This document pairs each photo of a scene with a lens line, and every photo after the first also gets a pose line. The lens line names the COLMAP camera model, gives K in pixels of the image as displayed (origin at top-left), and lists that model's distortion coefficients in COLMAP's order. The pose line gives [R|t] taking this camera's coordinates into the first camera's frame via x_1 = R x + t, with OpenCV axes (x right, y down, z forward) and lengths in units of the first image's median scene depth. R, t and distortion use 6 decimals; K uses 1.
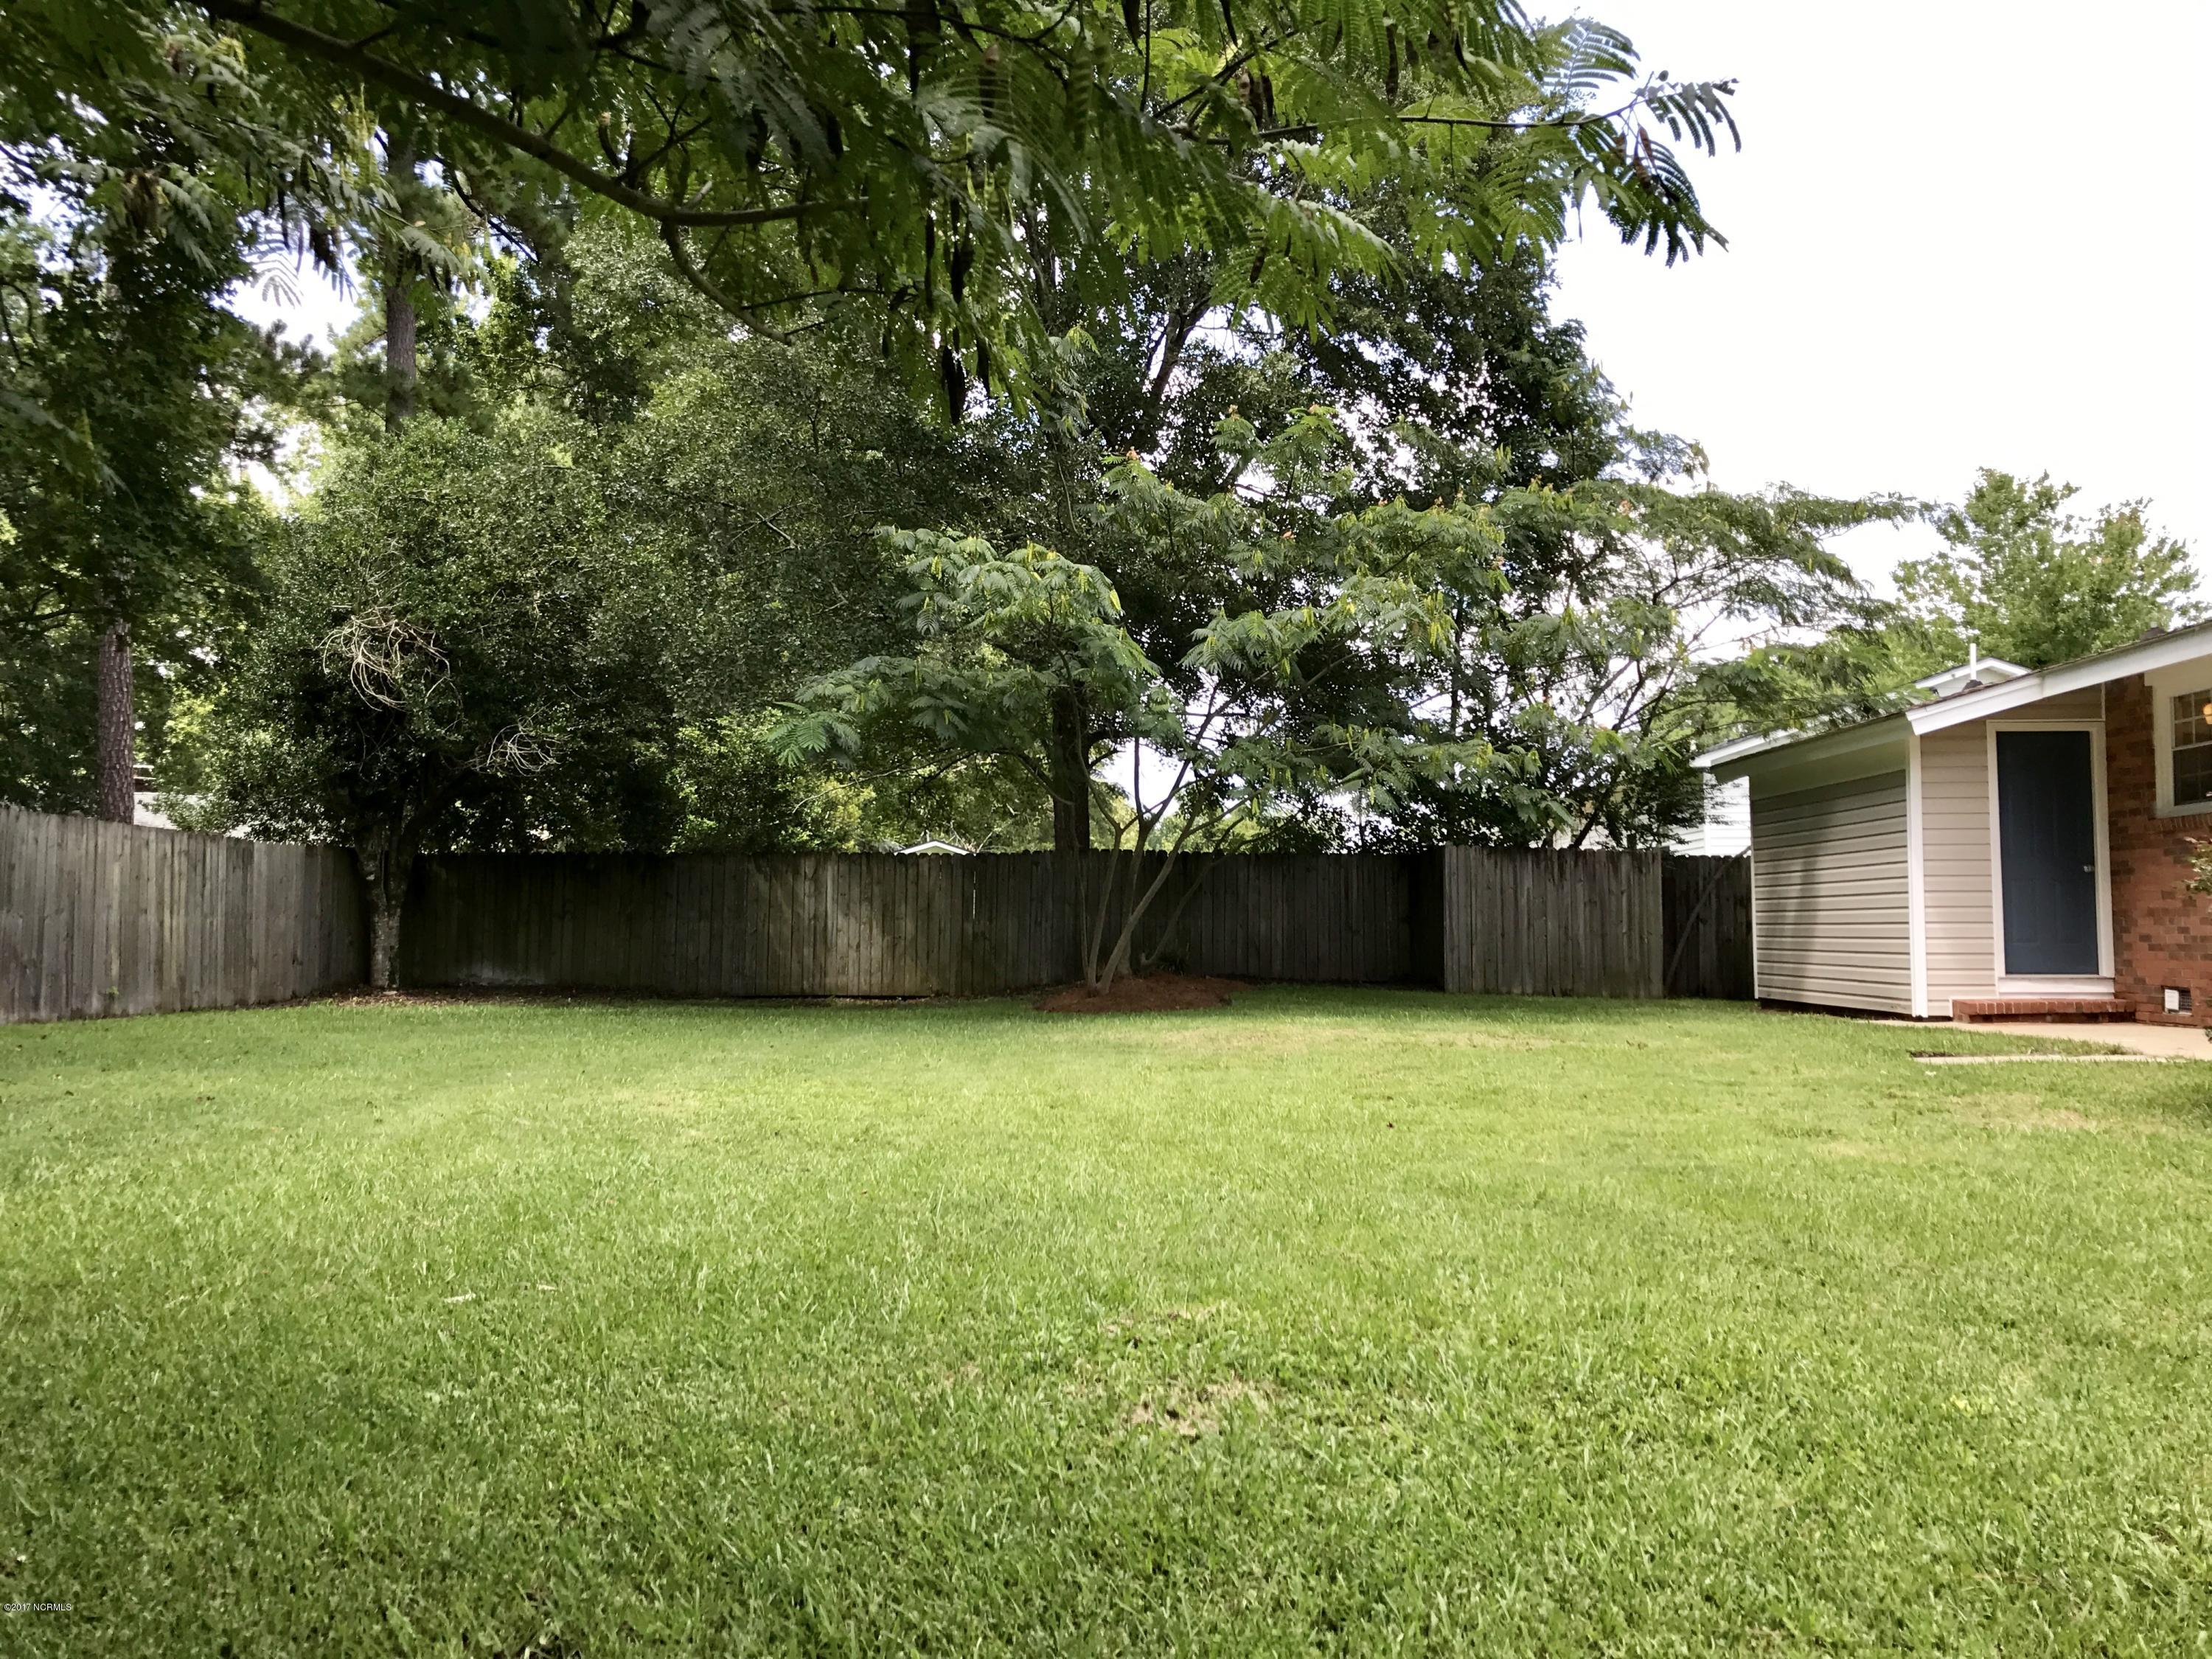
lens RADIAL K [[1781.6, 0, 1106.0], [0, 1781.6, 829.5], [0, 0, 1]] dist [0.024278, -0.034205]
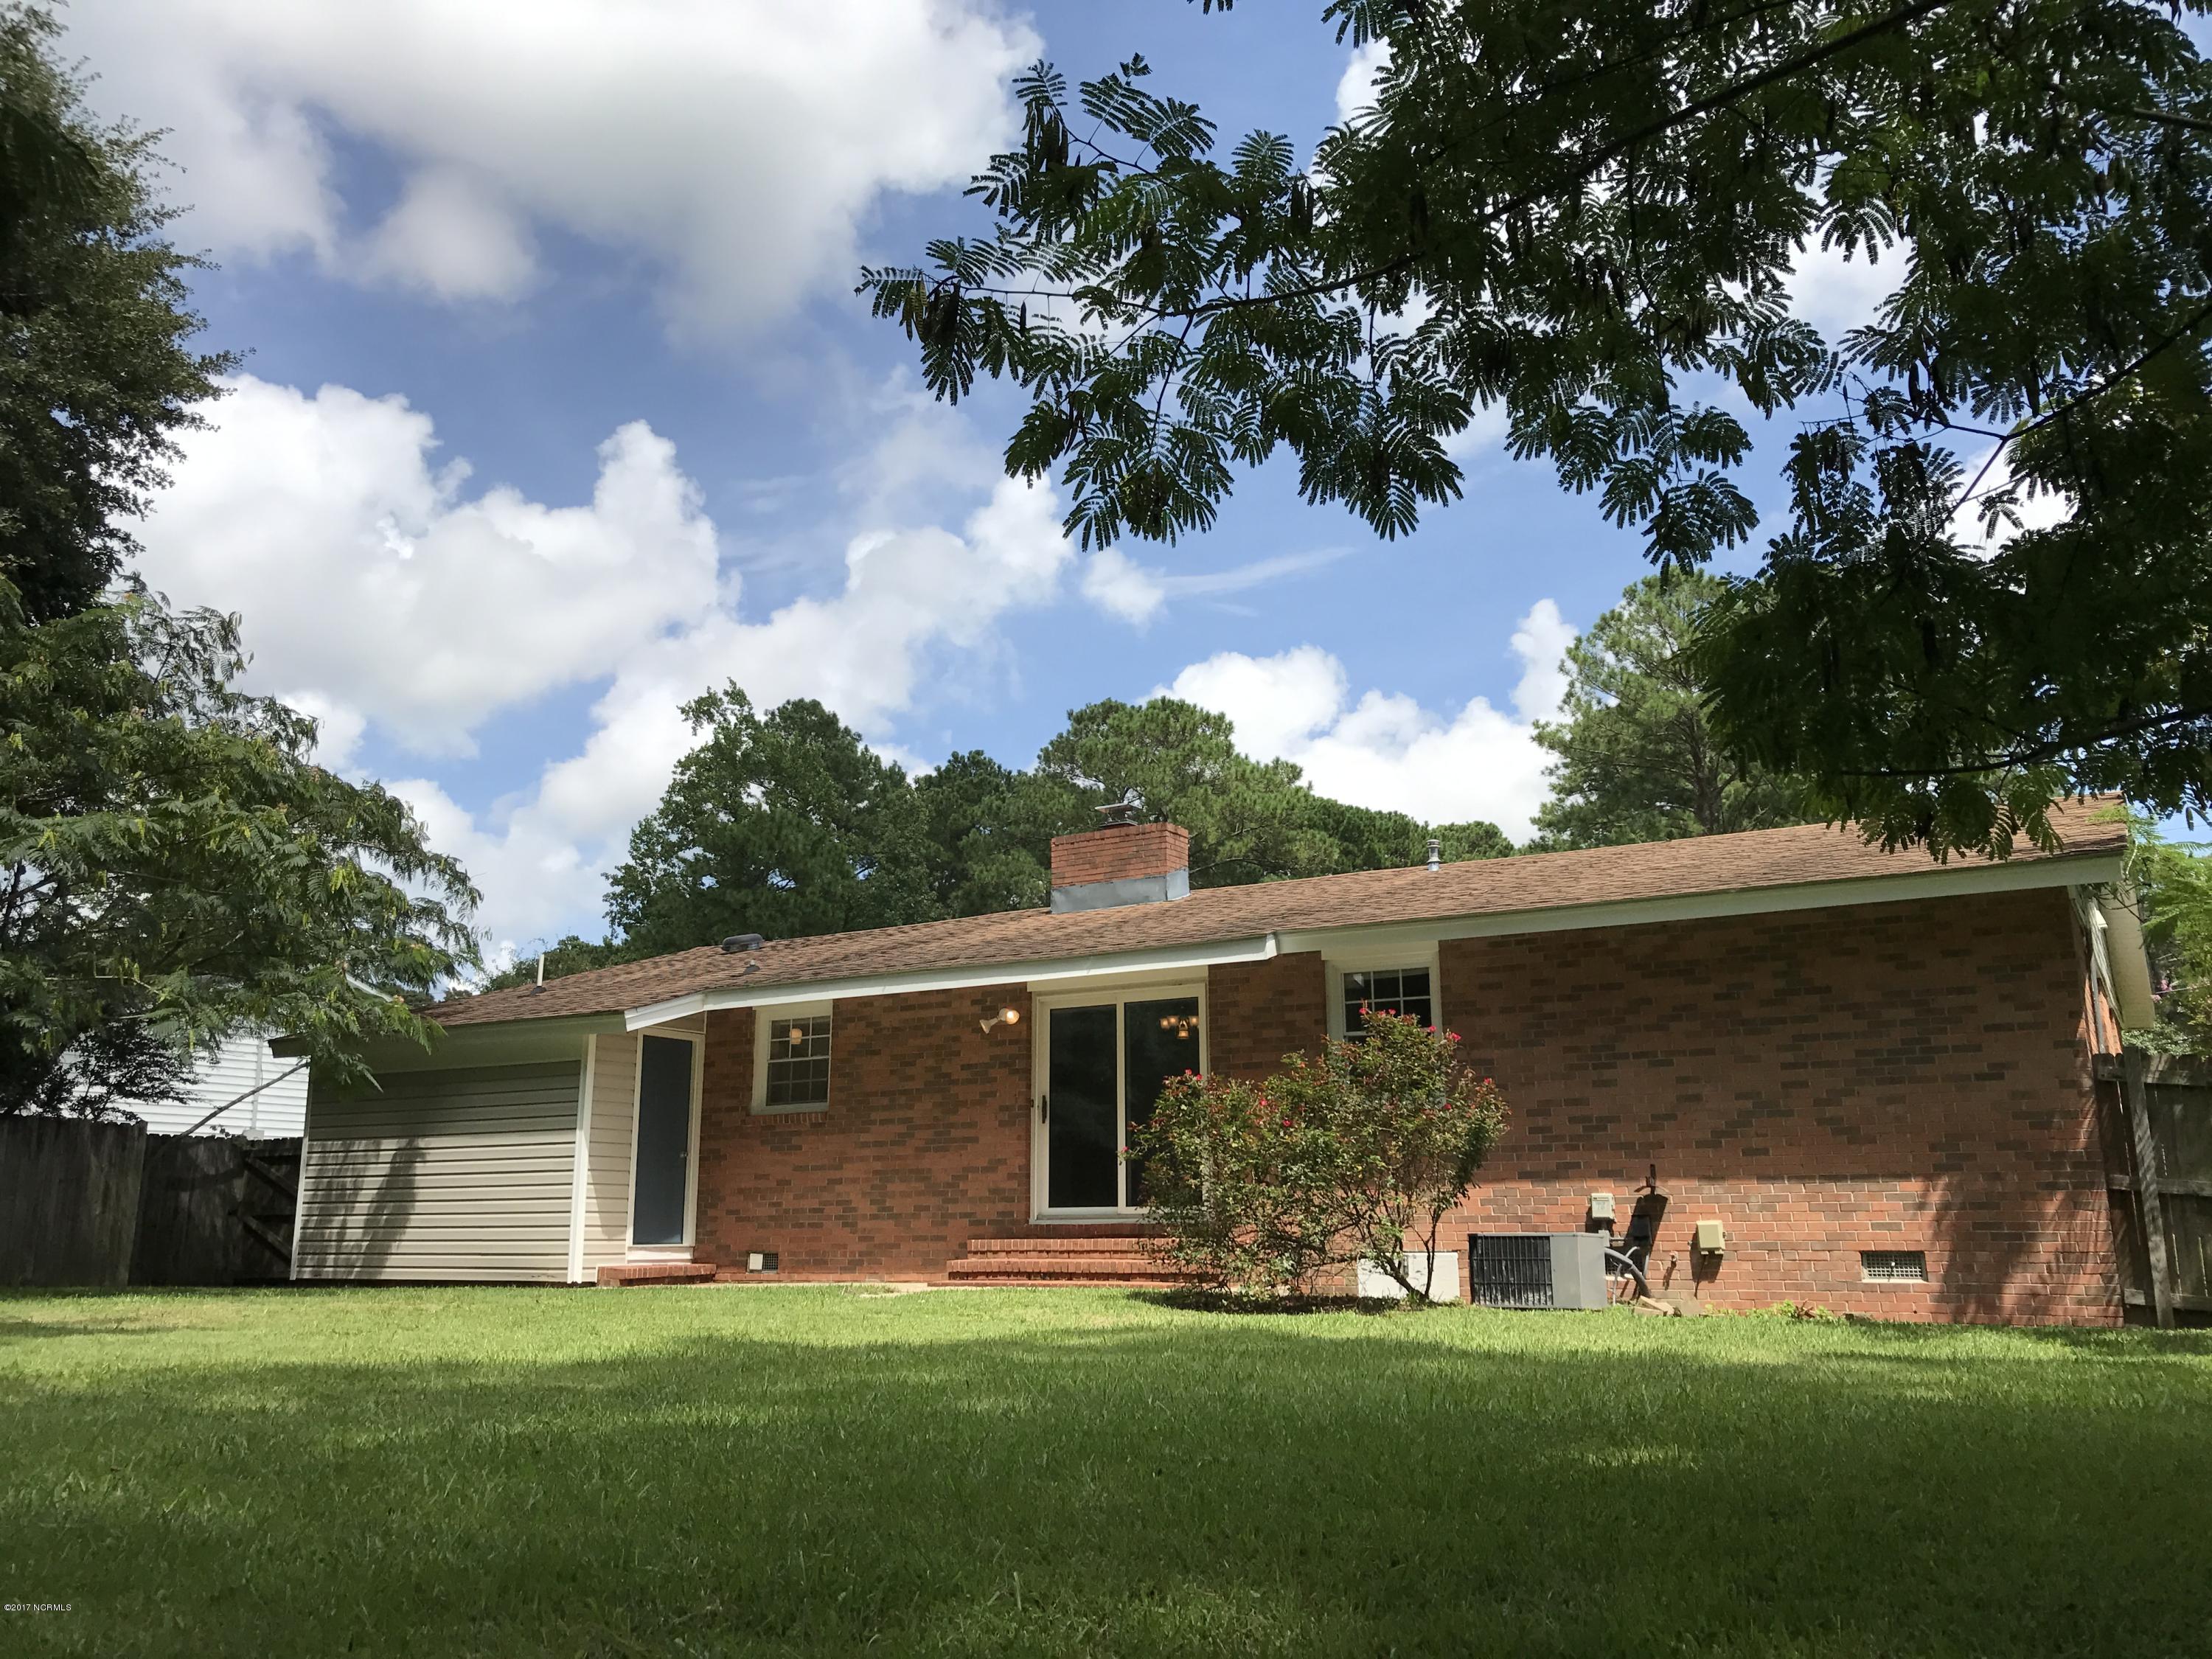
lens RADIAL K [[1781.6, 0, 1106.0], [0, 1781.6, 829.5], [0, 0, 1]] dist [0.024278, -0.034205]
pose [[0.480372, 0.192141, 0.855760, -0.400095], [-0.046890, 0.979939, -0.193702, 0.027004], [-0.875811, 0.052923, 0.479745, 0.153807]]
